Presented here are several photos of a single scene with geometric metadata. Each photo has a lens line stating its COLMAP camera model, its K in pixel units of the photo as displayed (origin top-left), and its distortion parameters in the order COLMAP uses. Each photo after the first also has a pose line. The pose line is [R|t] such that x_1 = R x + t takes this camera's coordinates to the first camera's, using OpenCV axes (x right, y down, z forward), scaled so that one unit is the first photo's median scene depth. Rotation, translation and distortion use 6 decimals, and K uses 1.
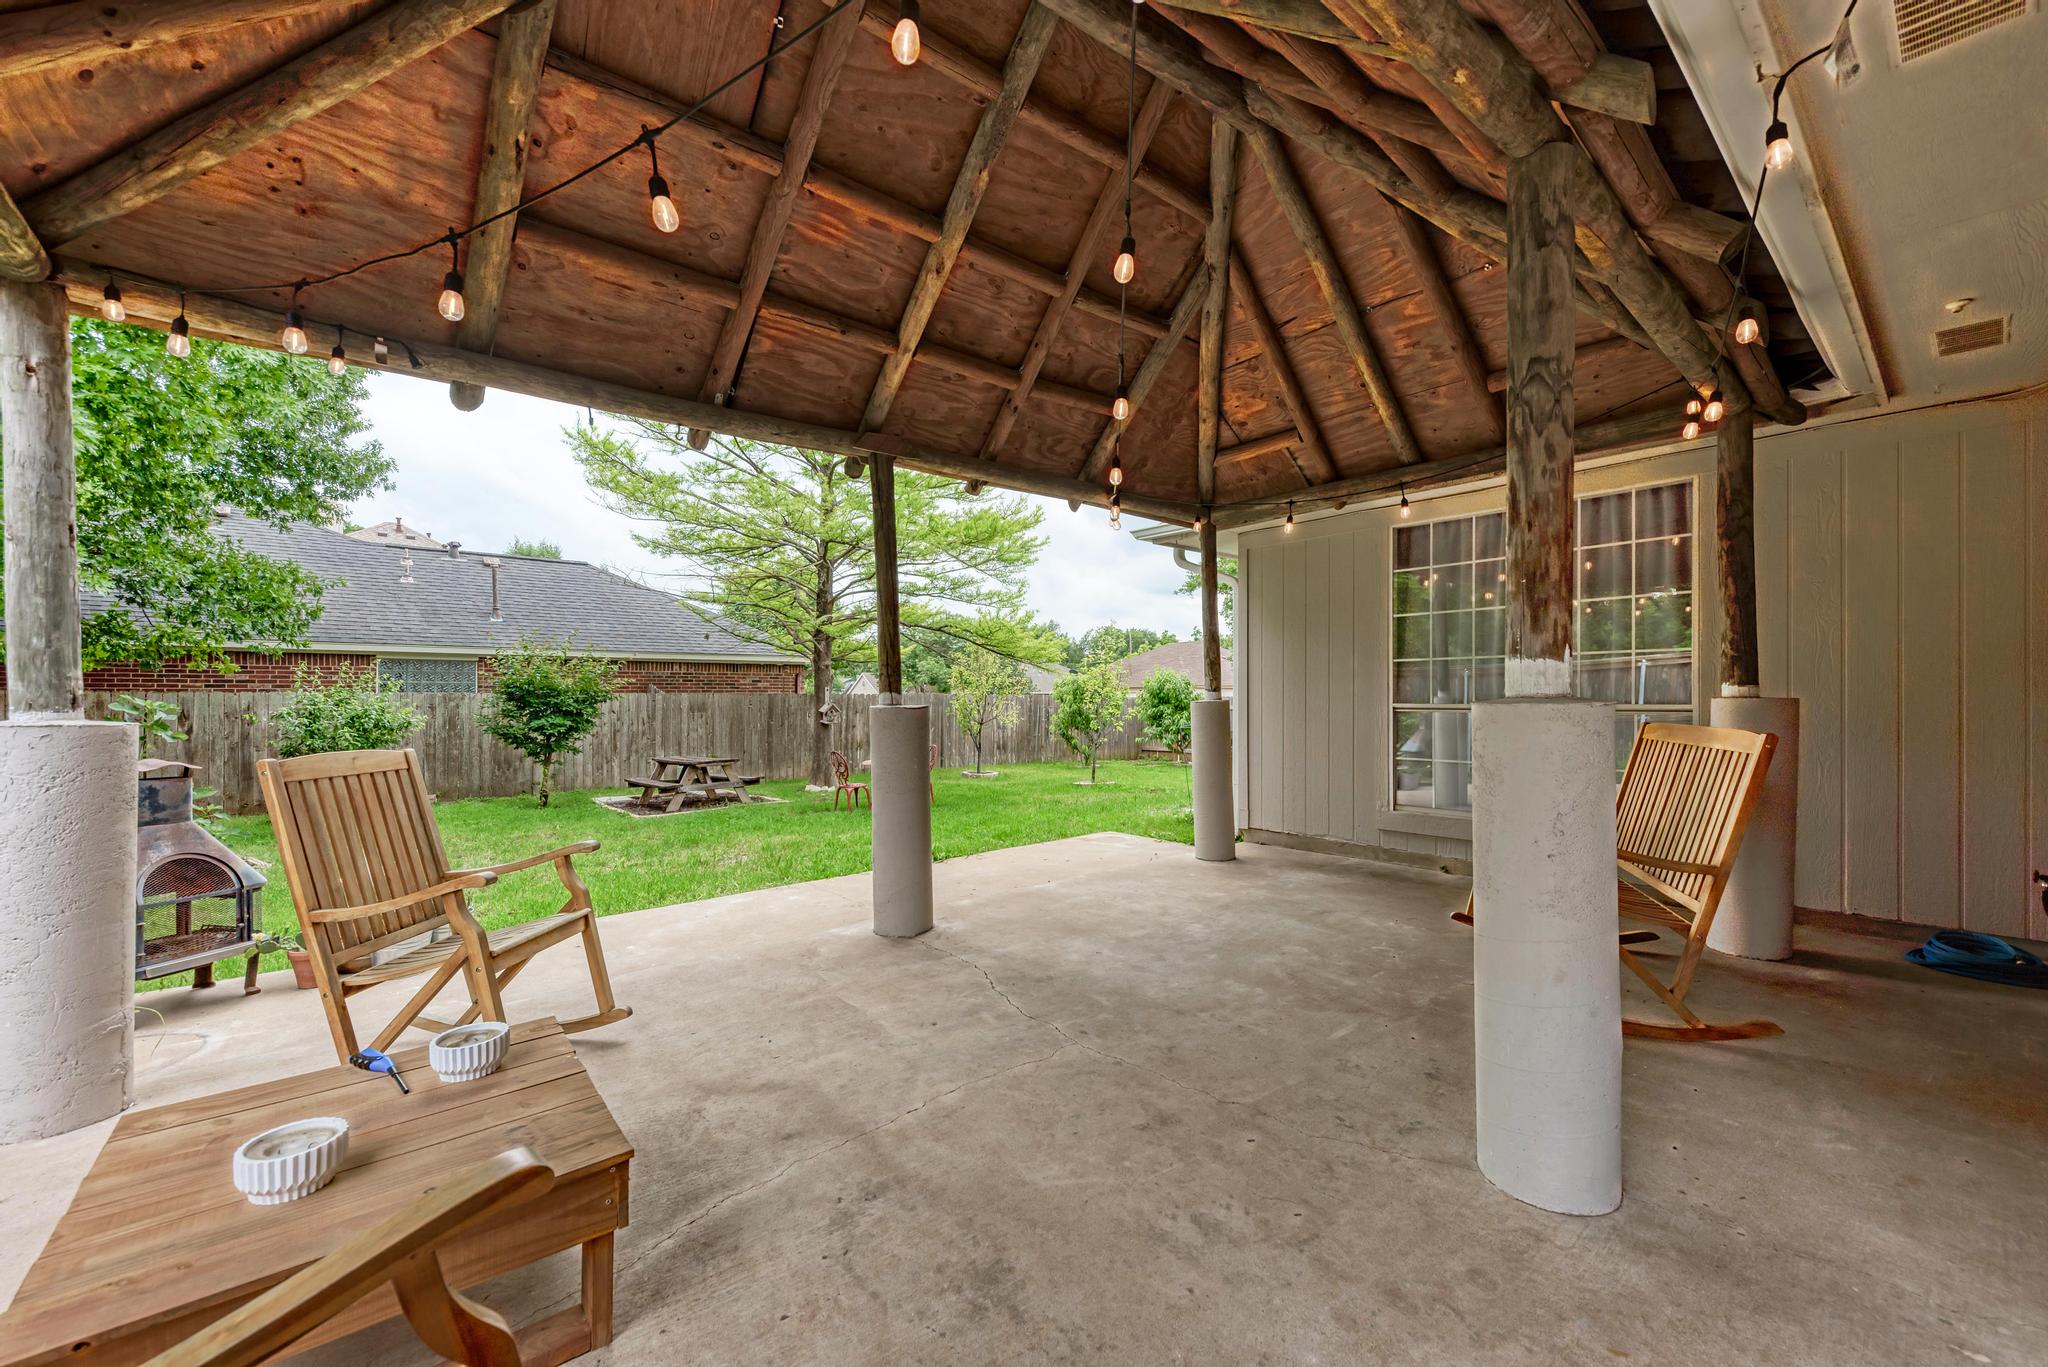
lens RADIAL K [[806.3, 0, 1027.9], [0, 806.3, 689.3], [0, 0, 1]] dist [0.013936, -0.008216]
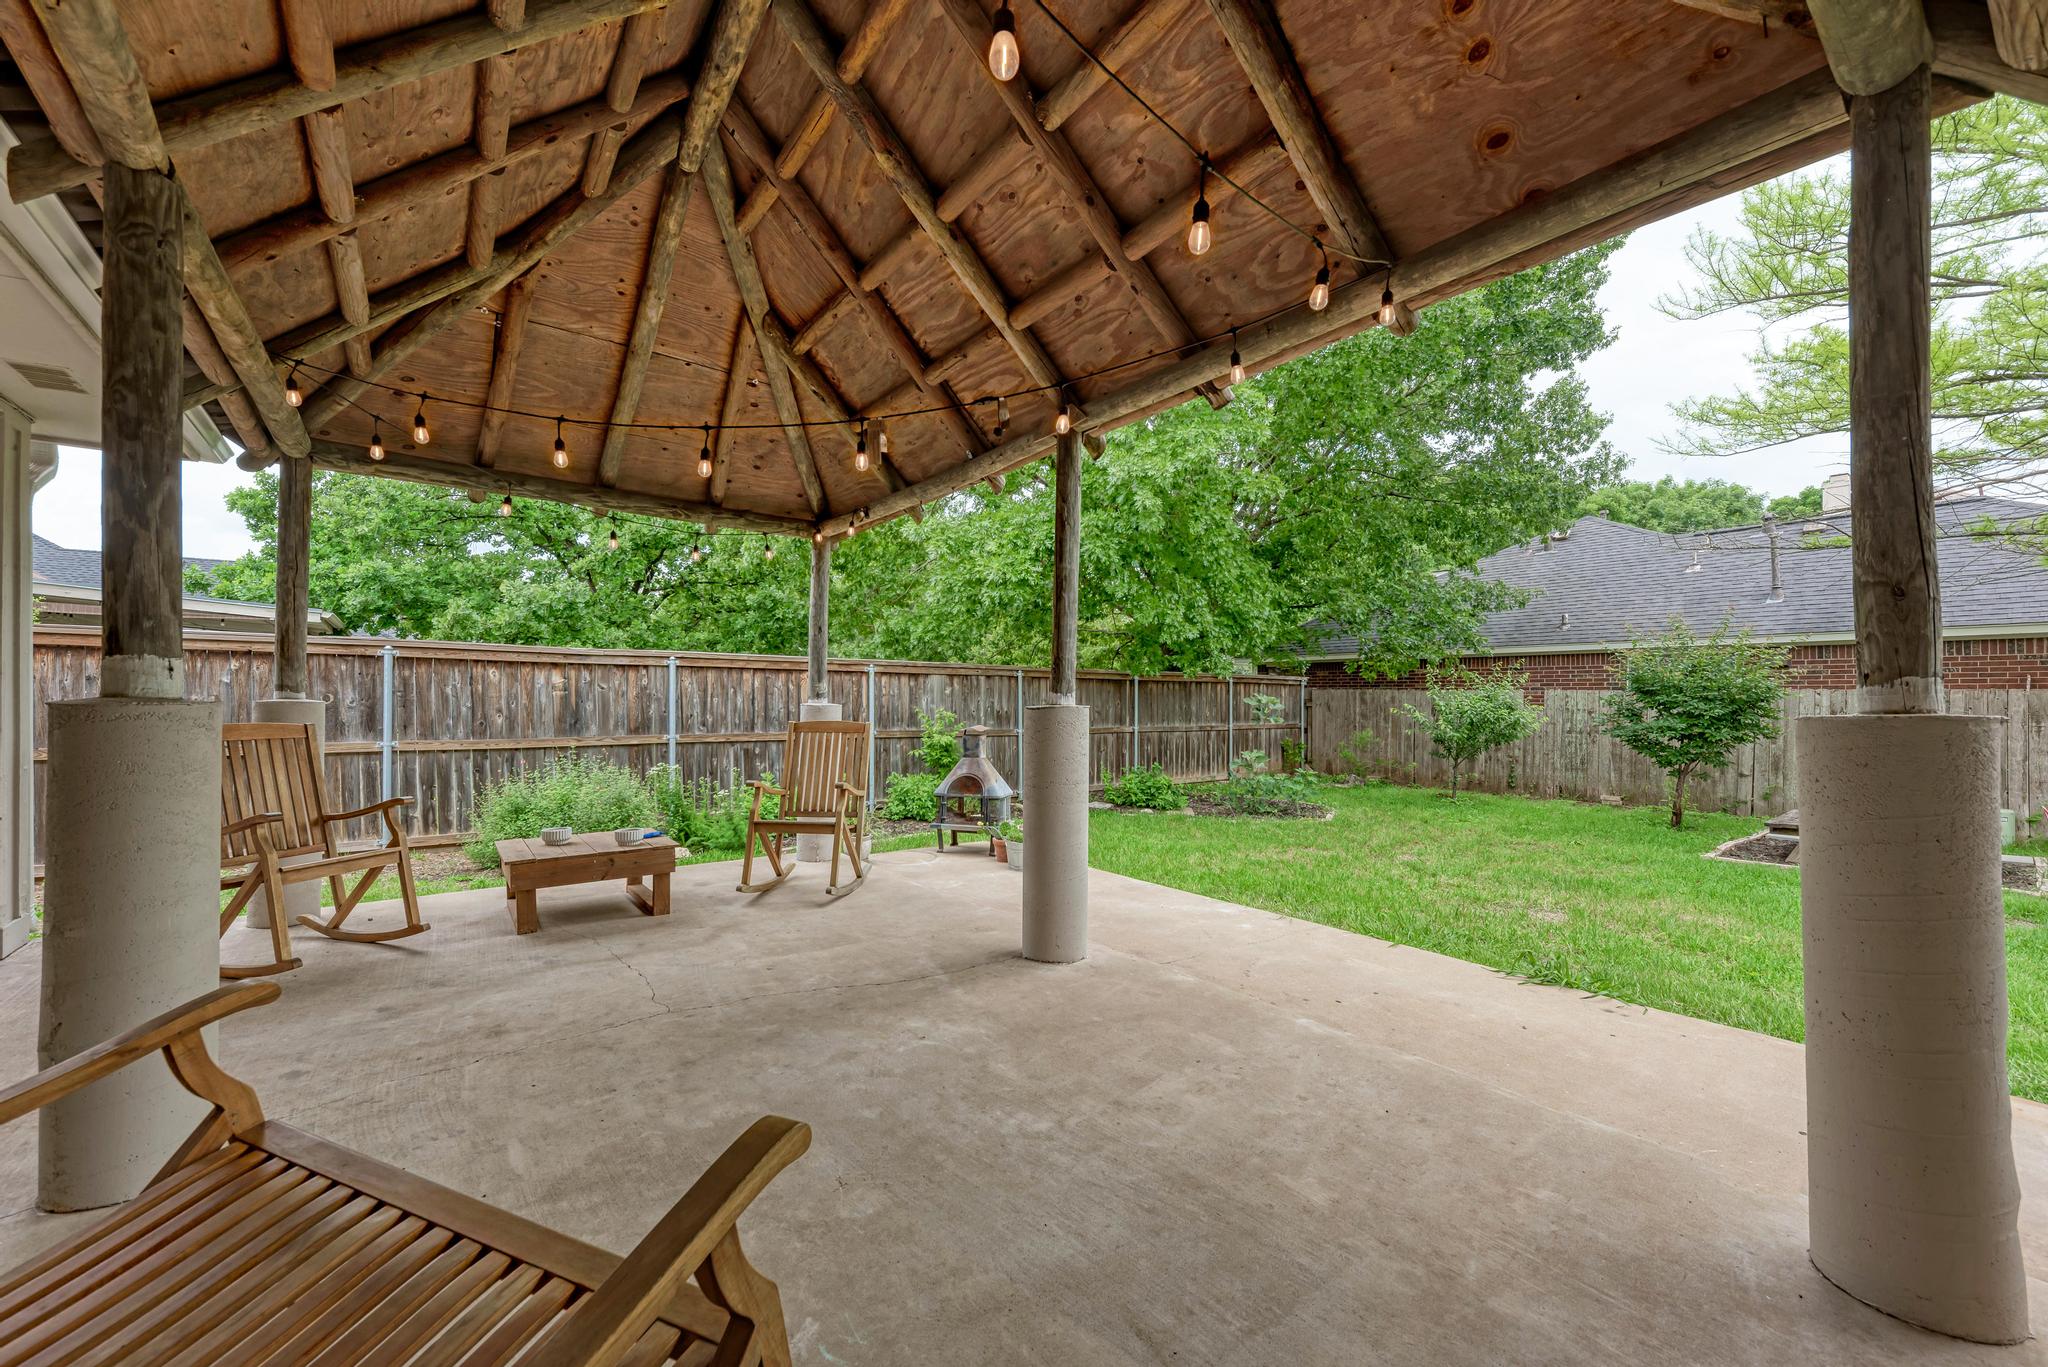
lens RADIAL K [[802.8, 0, 1024.9], [0, 802.8, 693.5], [0, 0, 1]] dist [0.017324, -0.007692]
pose [[-0.056712, 0.000814, -0.998390, 0.667025], [0.008079, 0.999967, 0.000357, 0.005713], [0.998358, -0.008046, -0.056717, 0.917668]]
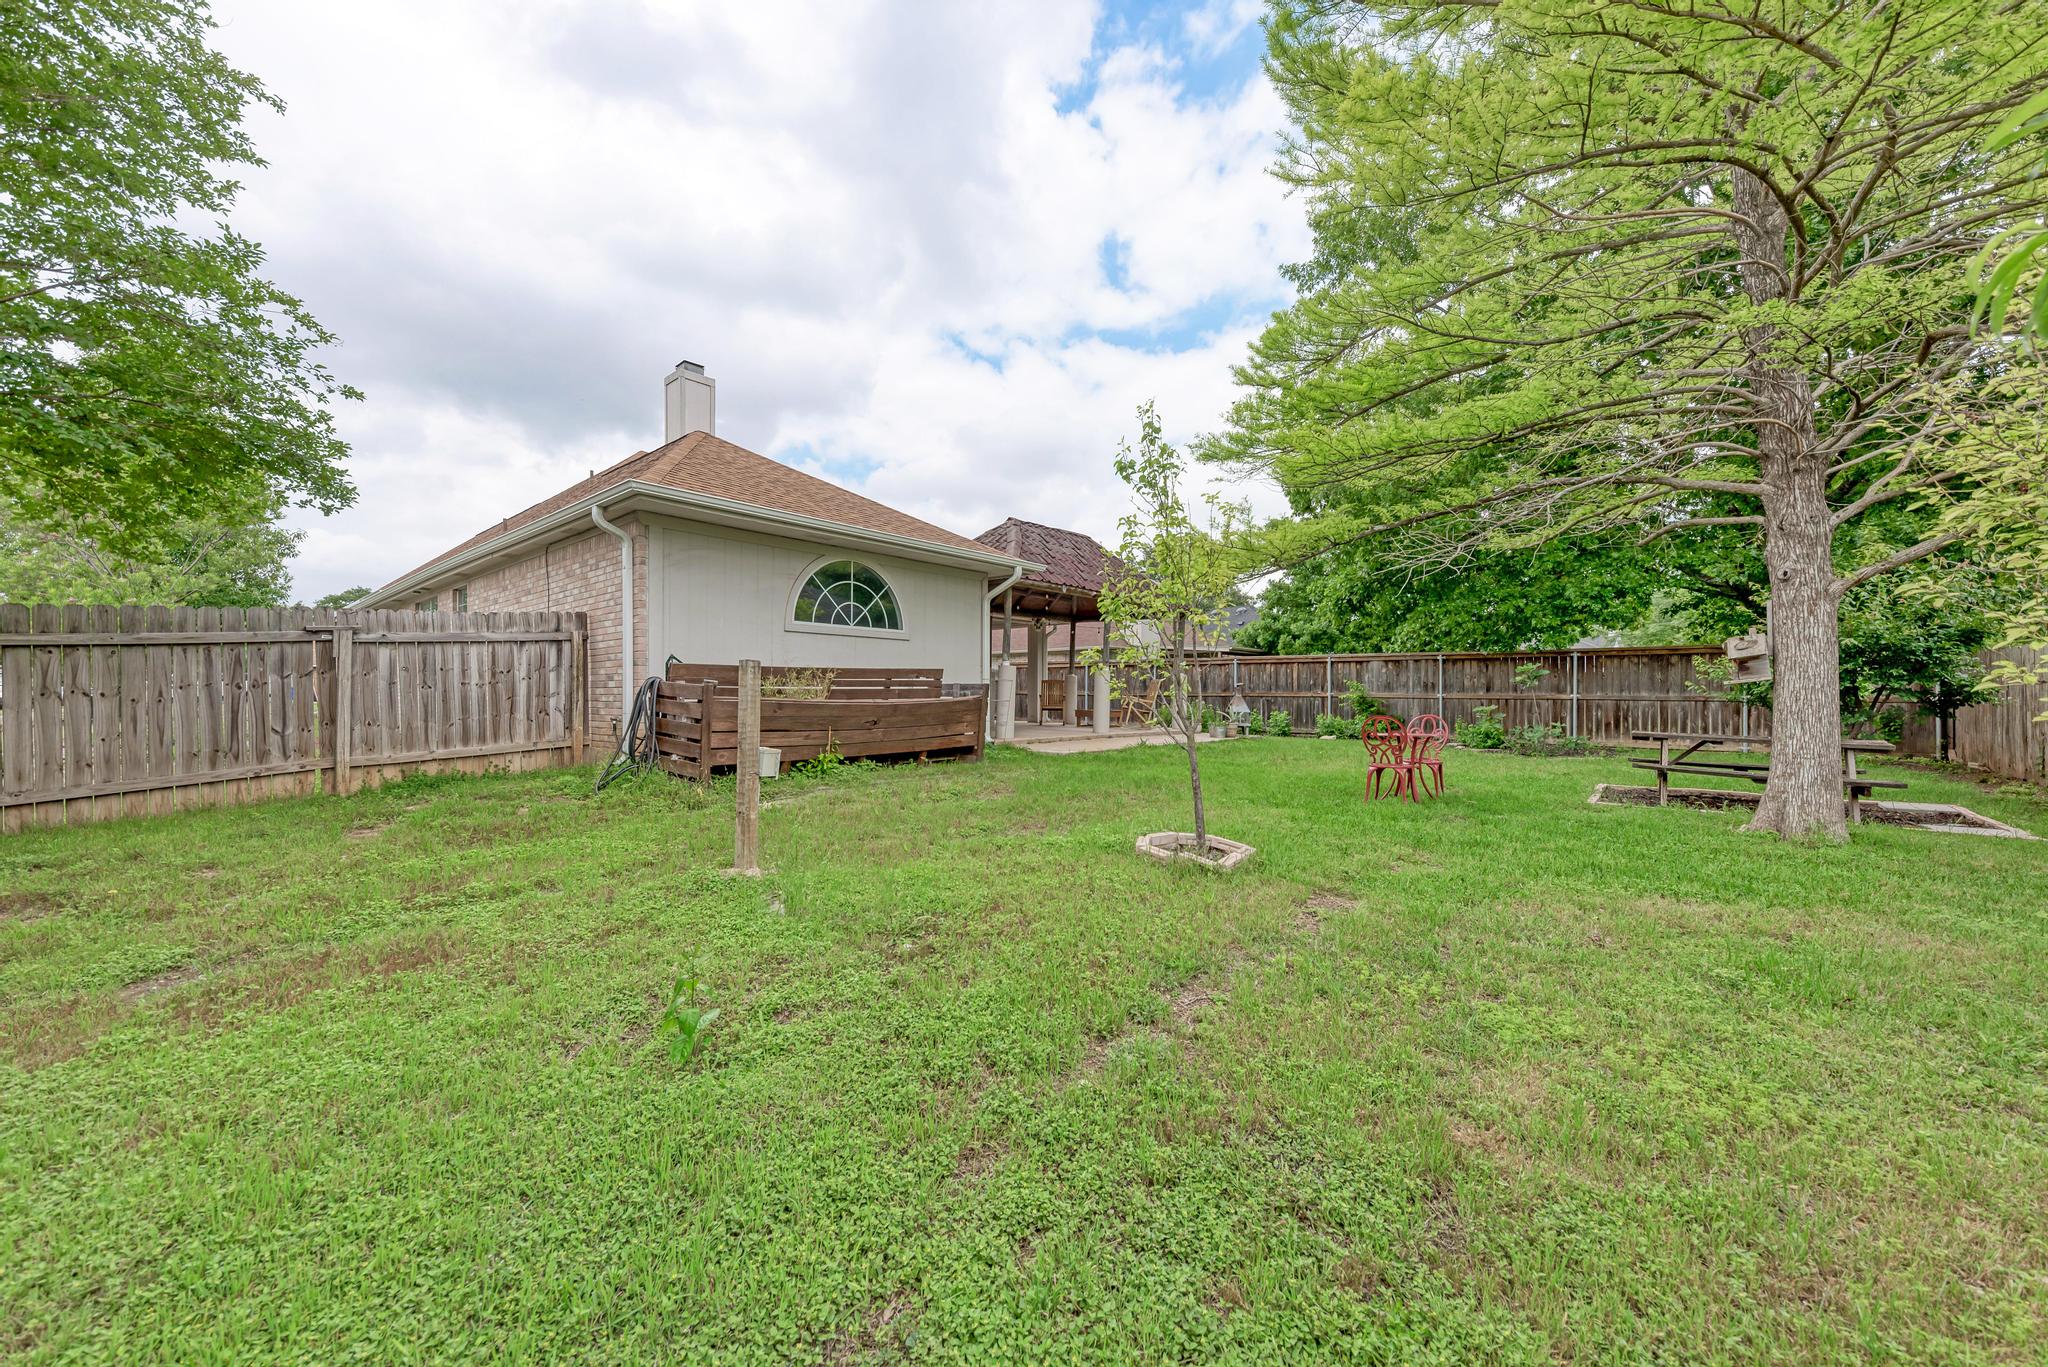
lens RADIAL K [[747.1, 0, 1025.3], [0, 747.1, 693.0], [0, 0, 1]] dist [0.018467, -0.008946]
pose [[-0.988636, 0.002748, -0.150303, 0.617297], [0.004323, 0.999939, -0.010149, 0.133936], [0.150266, -0.010684, -0.988588, 3.836521]]
